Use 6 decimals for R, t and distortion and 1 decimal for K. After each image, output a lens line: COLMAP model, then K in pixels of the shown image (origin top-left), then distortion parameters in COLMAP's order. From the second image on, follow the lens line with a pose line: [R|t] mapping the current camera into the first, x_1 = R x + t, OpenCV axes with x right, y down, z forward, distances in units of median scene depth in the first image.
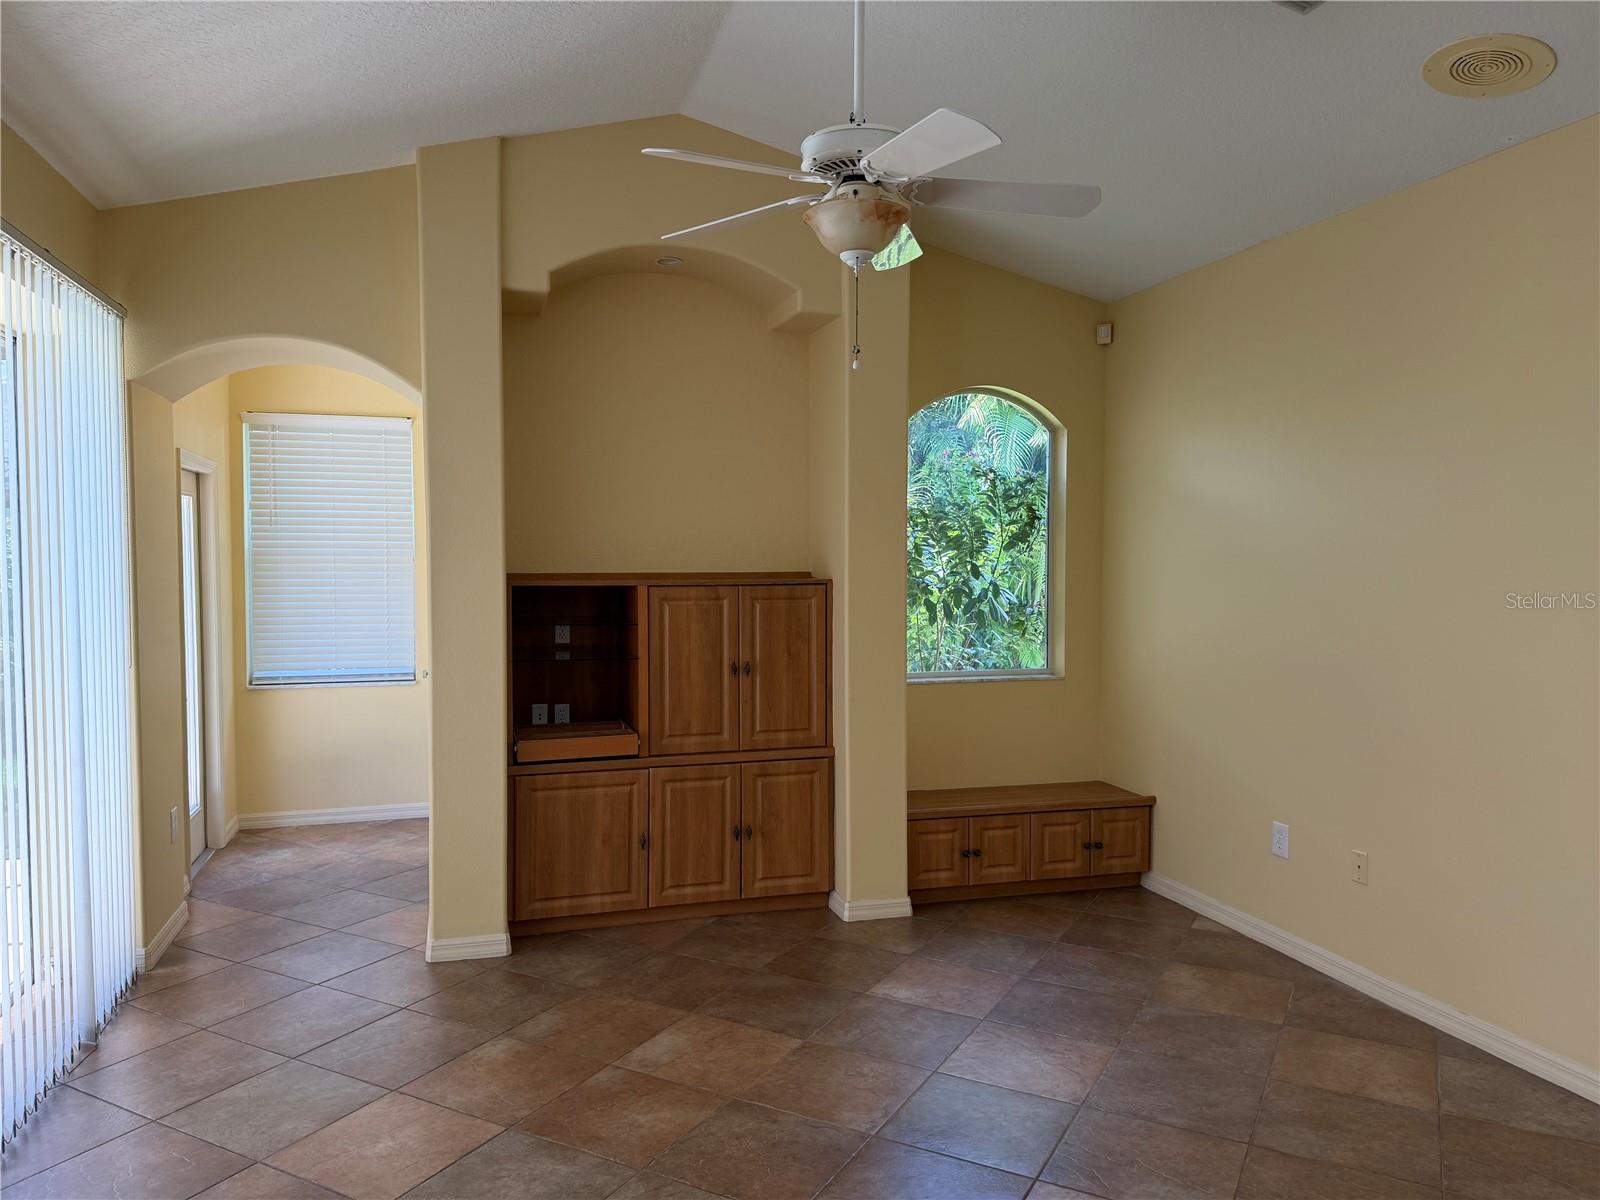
lens RADIAL K [[1122.2, 0, 771.9], [0, 1122.2, 604.4], [0, 0, 1]] dist [0.214254, -0.290282]
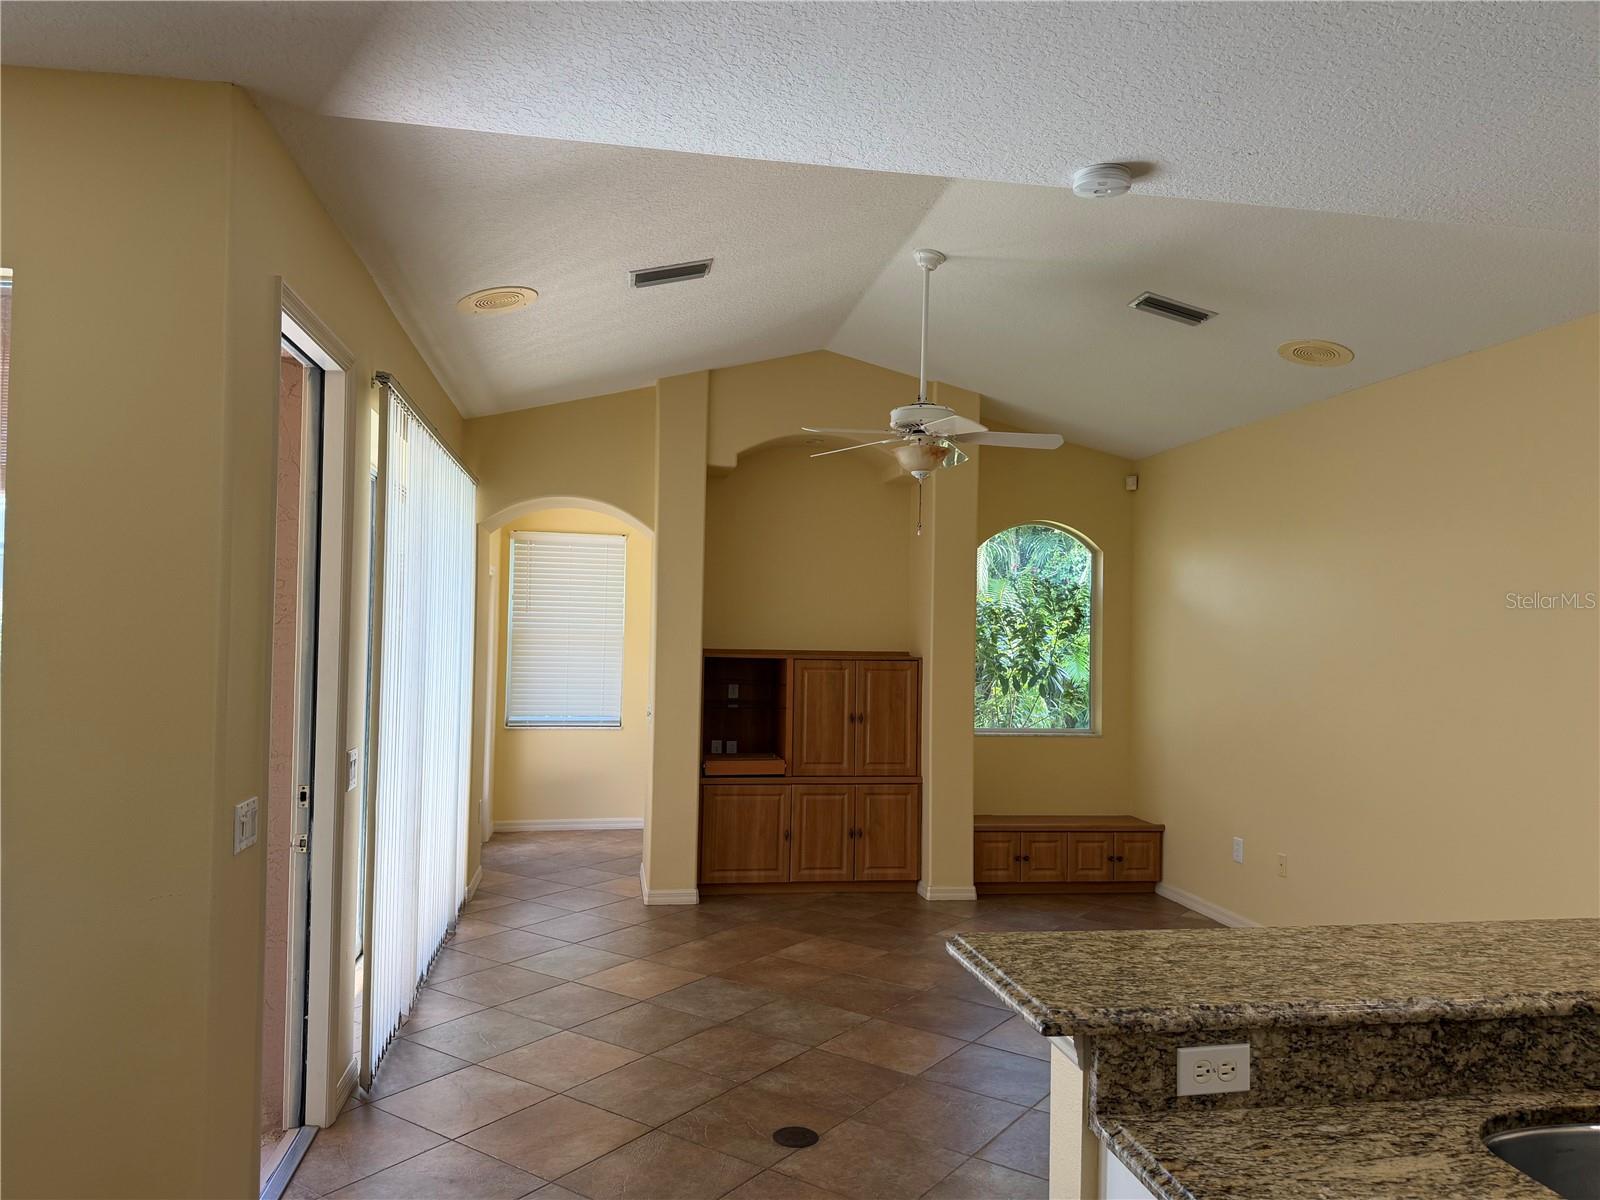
lens RADIAL K [[1125.1, 0, 800.0], [0, 1125.1, 600.0], [0, 0, 1]] dist [-0.006222, 0.015643]
pose [[0.995158, 0.017310, -0.096752, 0.035768], [-0.024536, 0.996956, -0.074011, 0.014266], [0.095176, 0.076026, 0.992553, -0.431216]]
